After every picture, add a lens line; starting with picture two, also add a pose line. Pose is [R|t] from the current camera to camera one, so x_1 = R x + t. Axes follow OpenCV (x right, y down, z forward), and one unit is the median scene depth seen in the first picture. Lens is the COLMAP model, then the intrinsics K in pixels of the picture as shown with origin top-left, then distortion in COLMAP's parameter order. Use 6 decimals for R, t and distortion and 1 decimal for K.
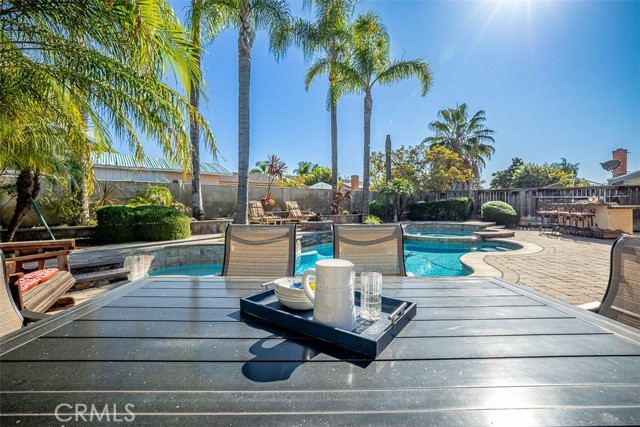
lens RADIAL K [[273.6, 0, 315.8], [0, 273.6, 213.6], [0, 0, 1]] dist [-0.006354, -0.000625]
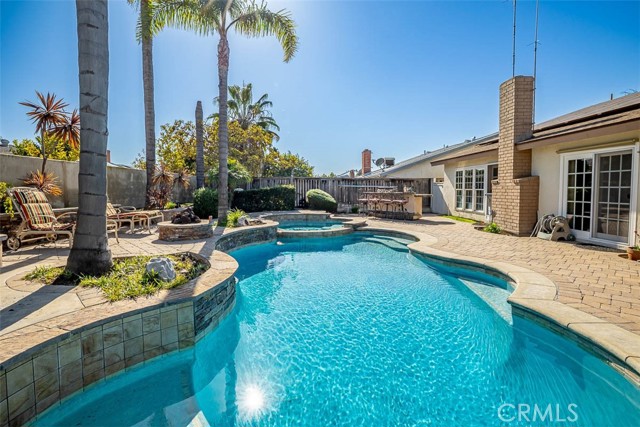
lens RADIAL K [[313.0, 0, 295.7], [0, 313.0, 208.6], [0, 0, 1]] dist [0.001130, 0.000509]
pose [[0.701768, -0.037877, 0.711398, -0.265688], [0.021425, 0.999256, 0.032068, -0.015615], [-0.712083, -0.007263, 0.702057, 0.282387]]
